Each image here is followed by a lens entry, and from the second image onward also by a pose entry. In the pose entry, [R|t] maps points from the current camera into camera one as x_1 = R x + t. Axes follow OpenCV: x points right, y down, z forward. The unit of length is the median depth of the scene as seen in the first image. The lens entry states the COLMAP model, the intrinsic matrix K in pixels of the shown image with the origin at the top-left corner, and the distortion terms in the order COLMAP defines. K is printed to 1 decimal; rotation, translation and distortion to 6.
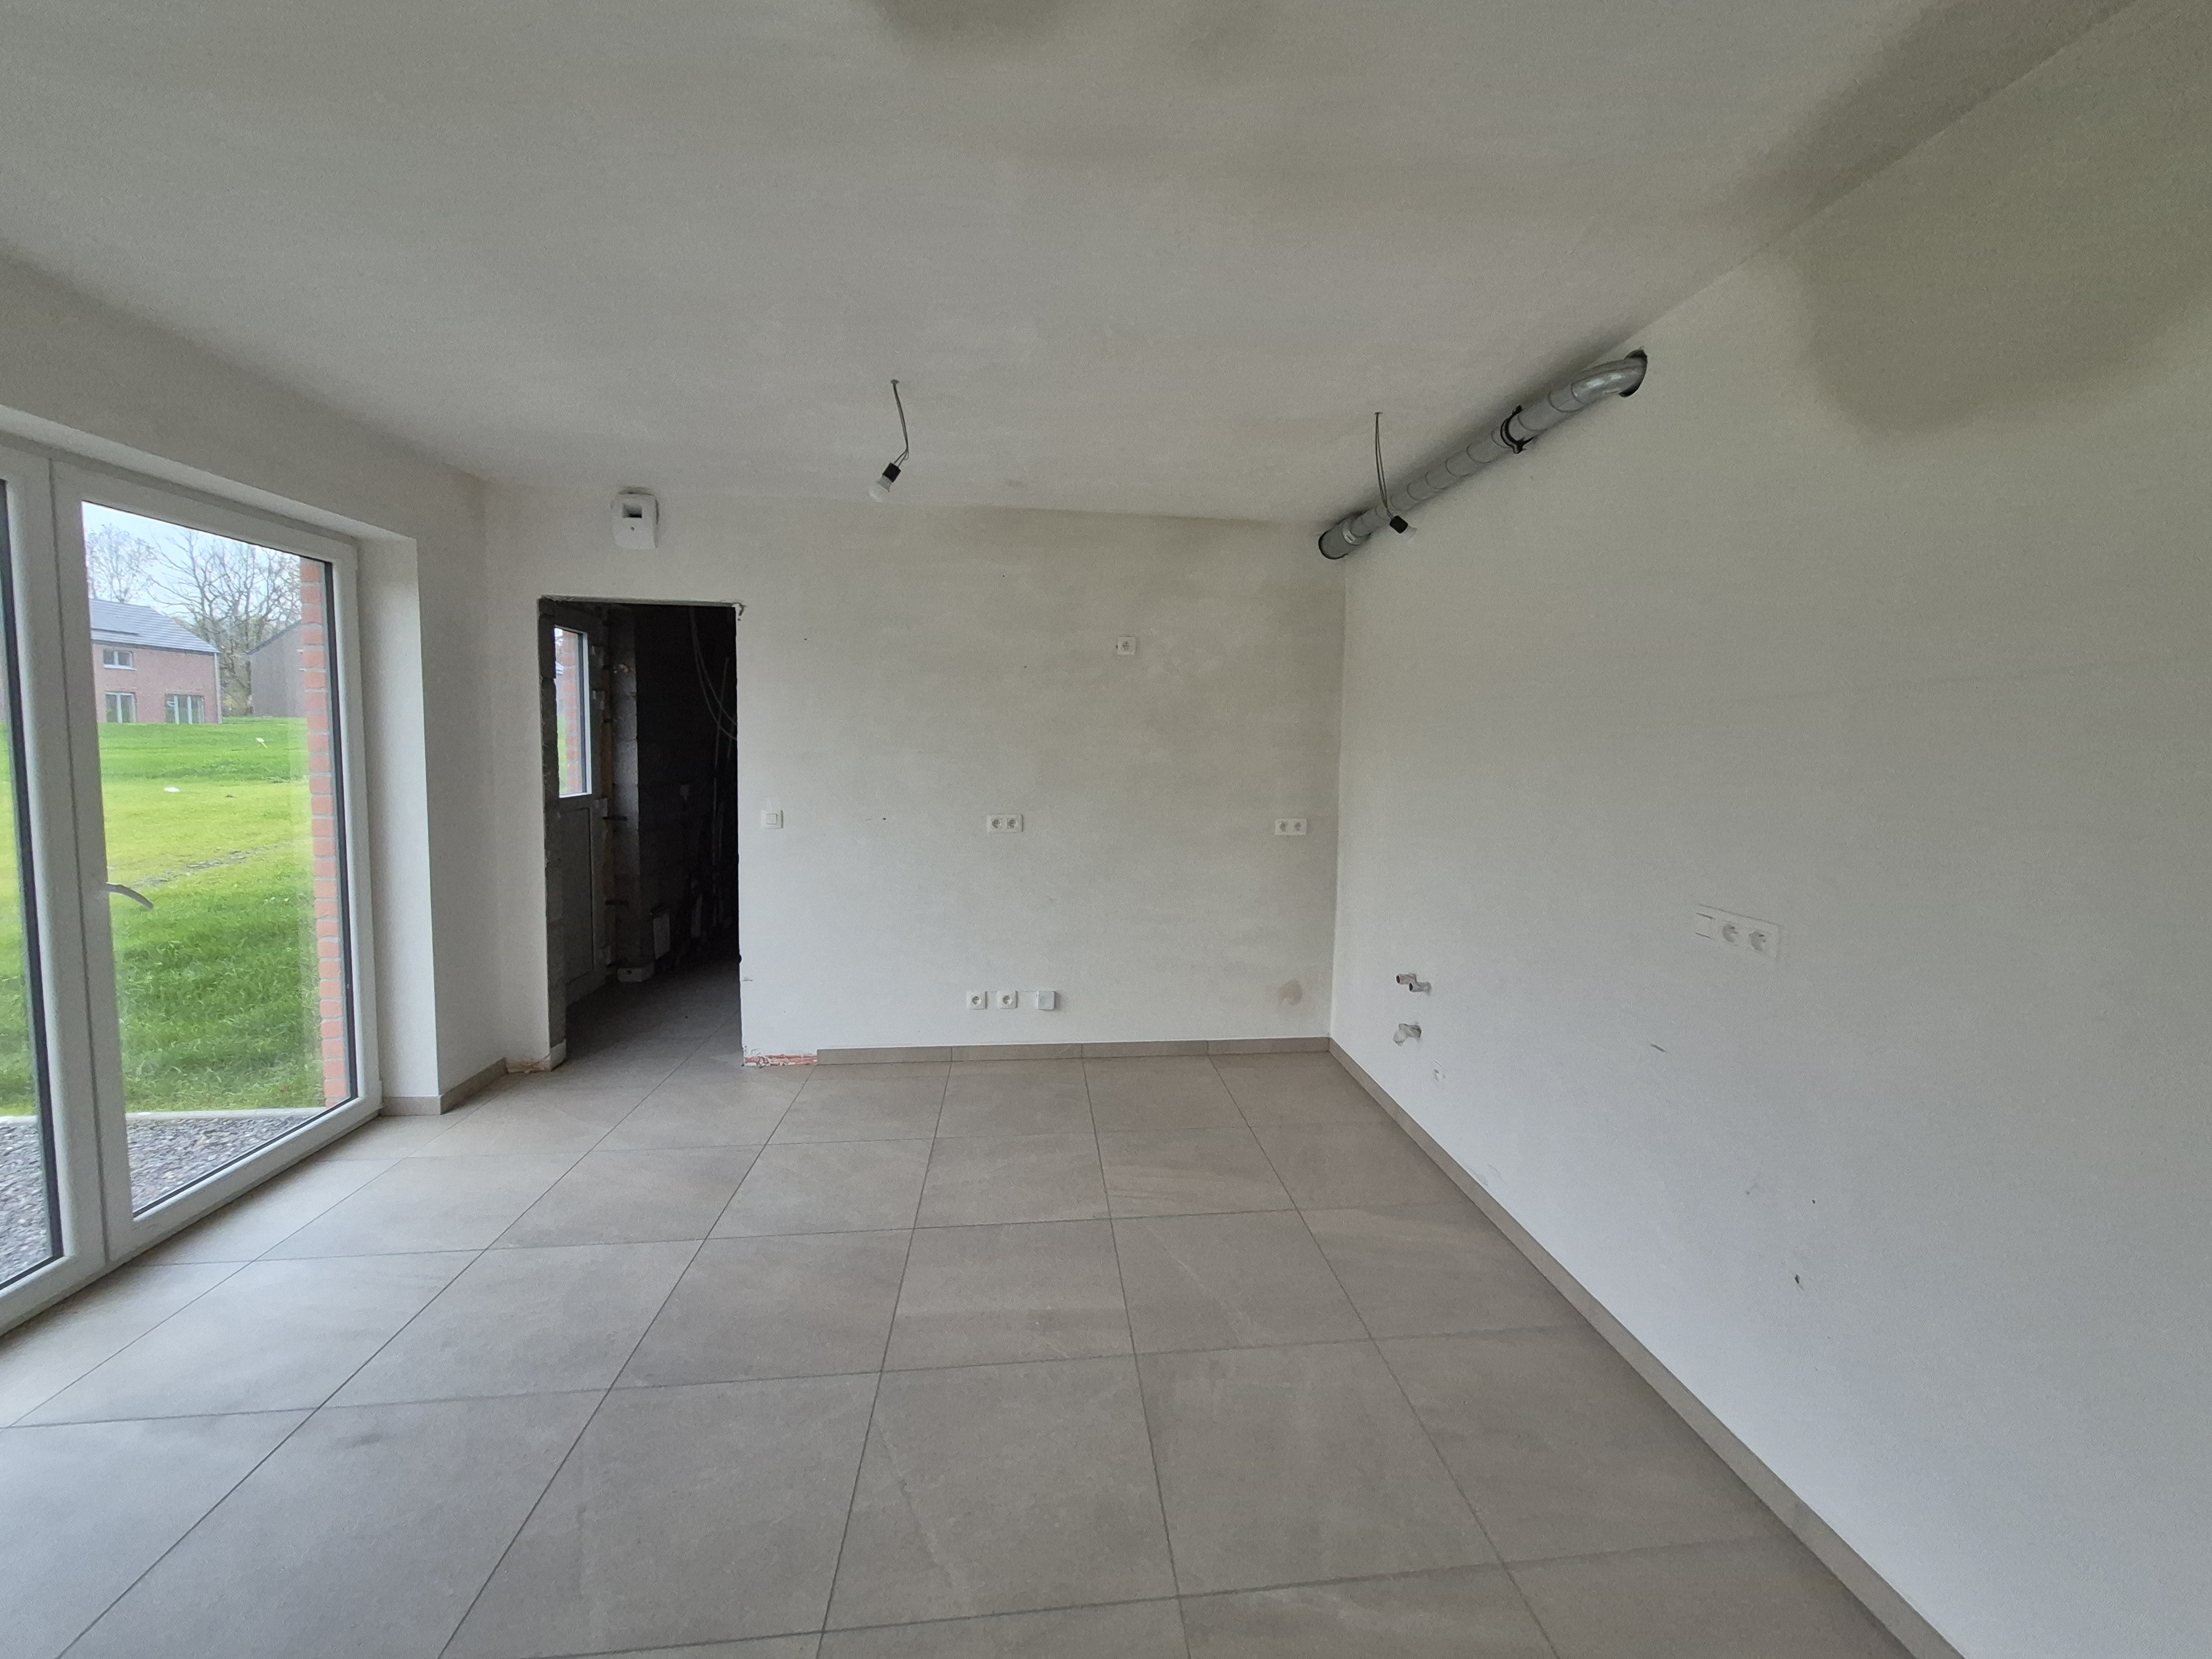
lens RADIAL K [[874.8, 0, 1115.2], [0, 874.8, 792.6], [0, 0, 1]] dist [0.000937, -0.000330]
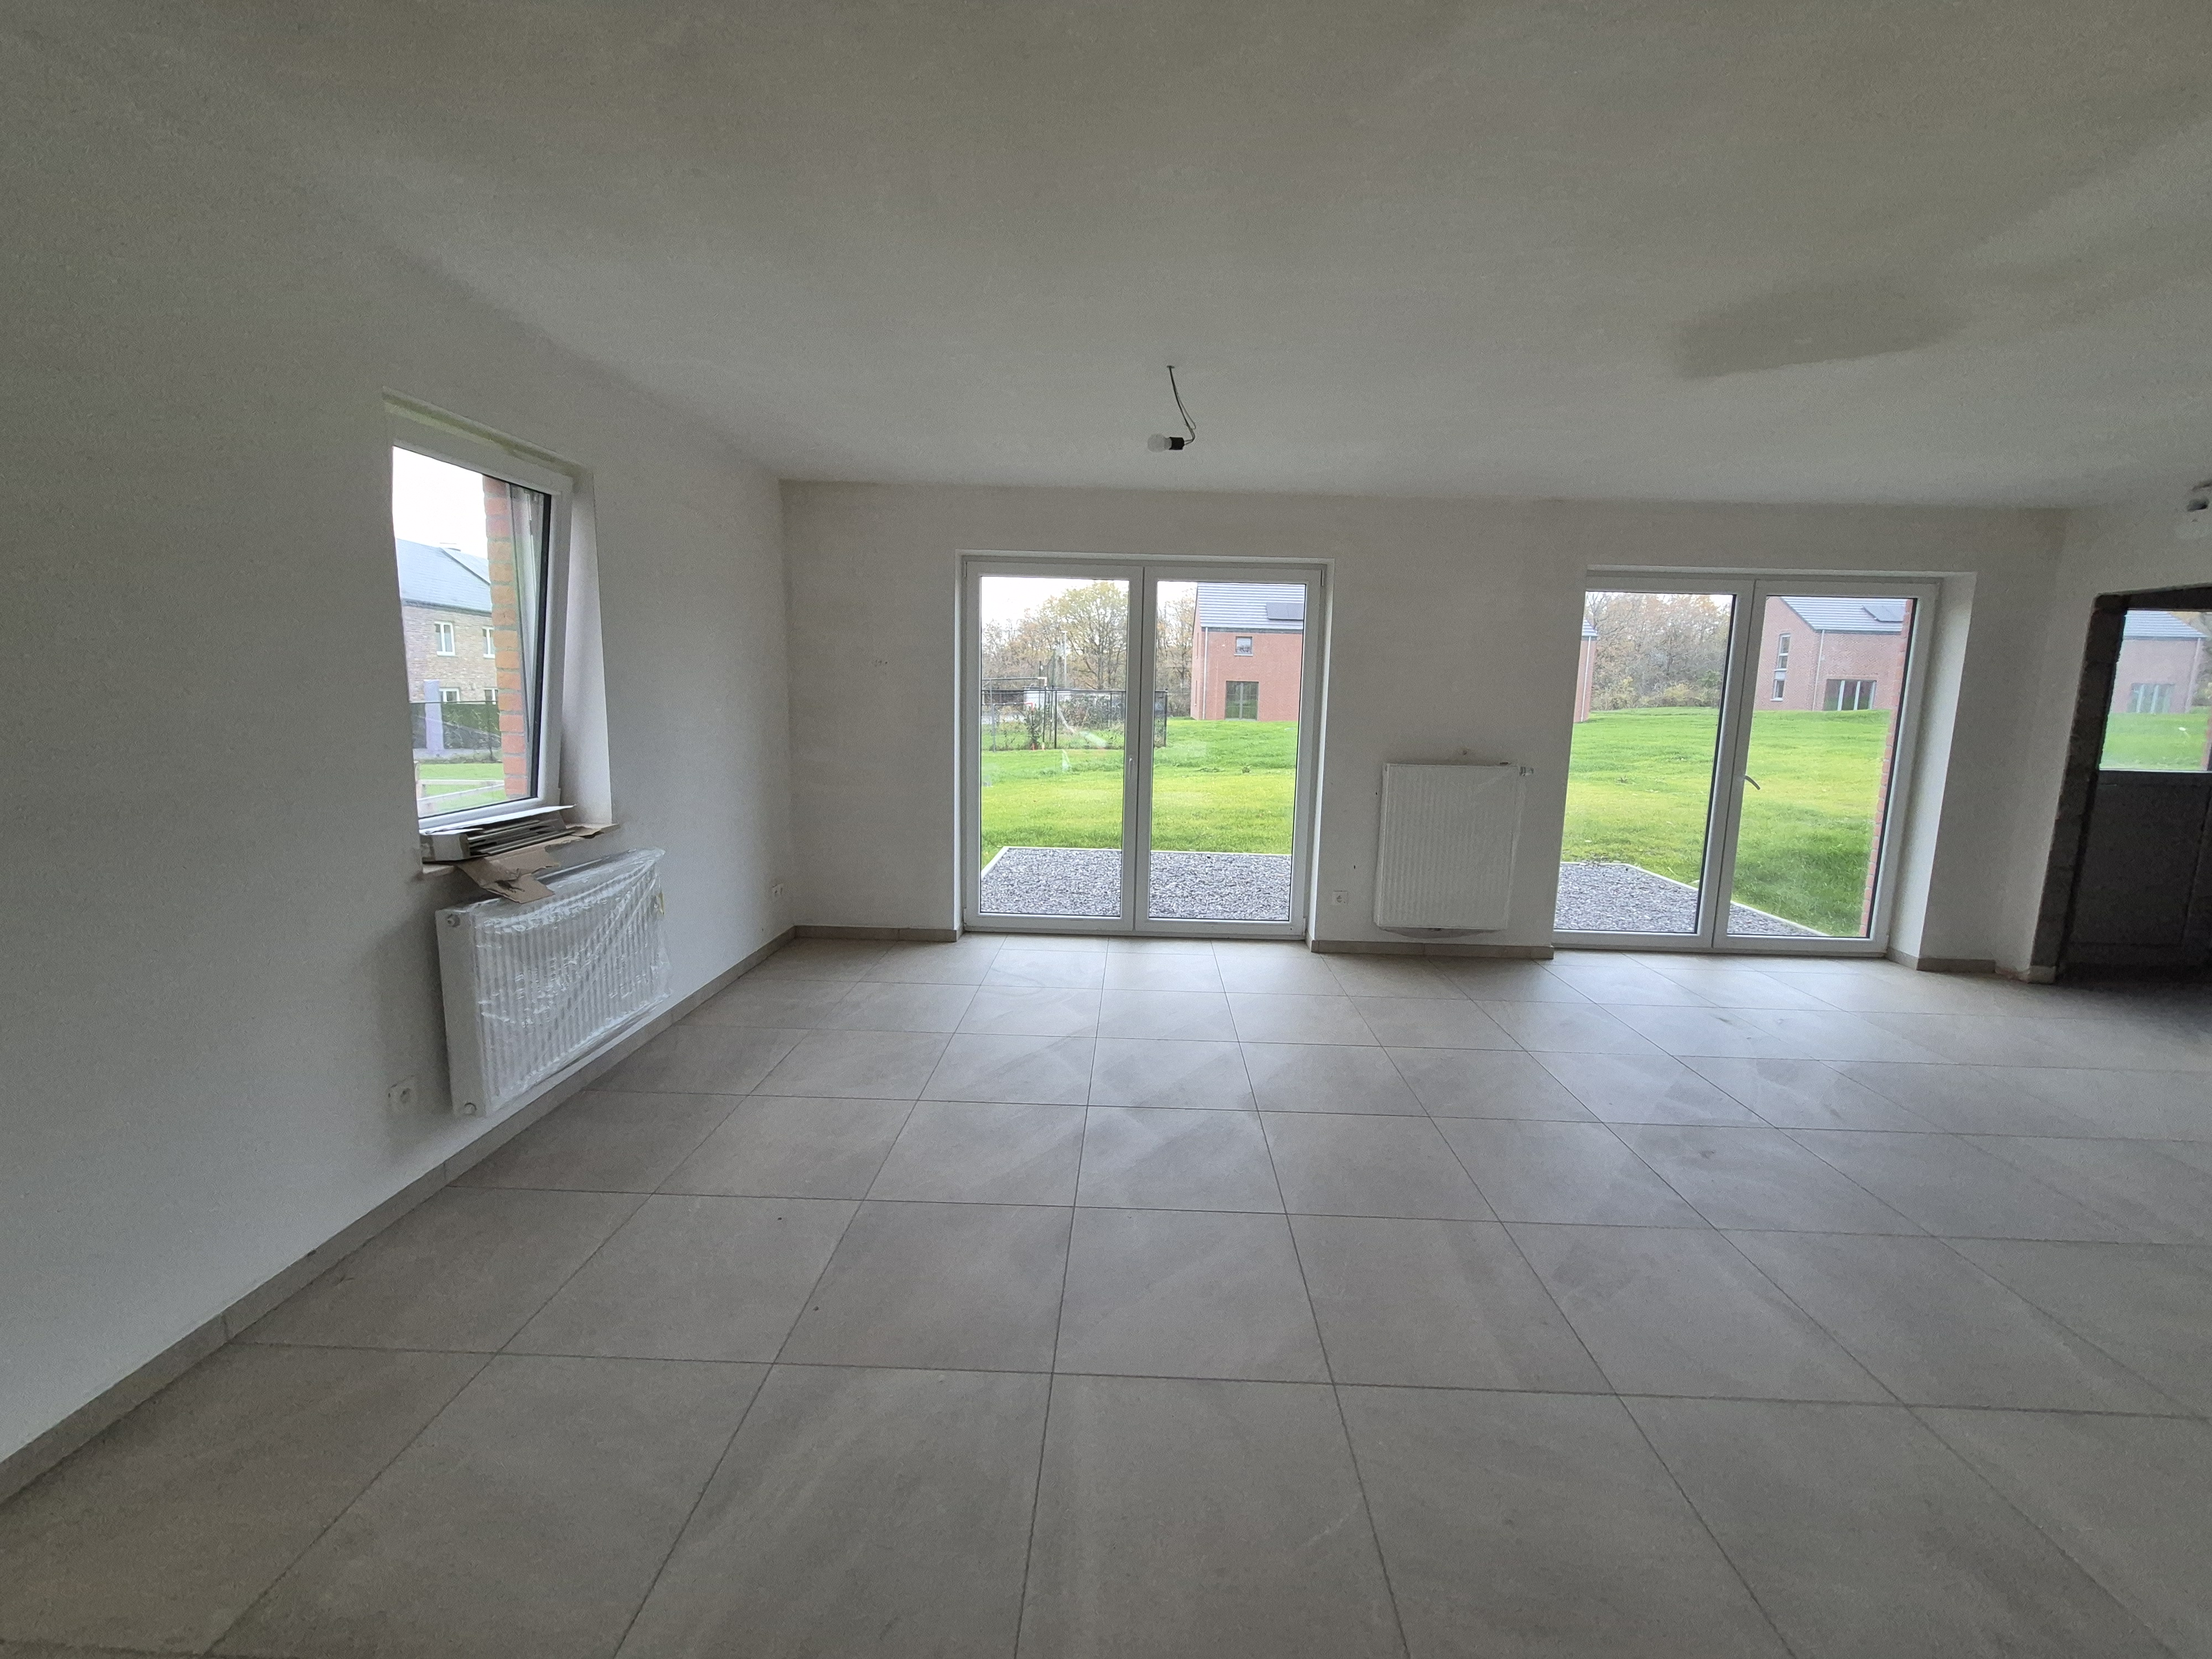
lens RADIAL K [[874.8, 0, 1108.6], [0, 874.8, 822.3], [0, 0, 1]] dist [0.000937, -0.000330]
pose [[-0.143875, 0.124852, -0.981688, 0.835170], [-0.083160, 0.986975, 0.137712, 0.034680], [0.986095, 0.101451, -0.131618, -0.167674]]
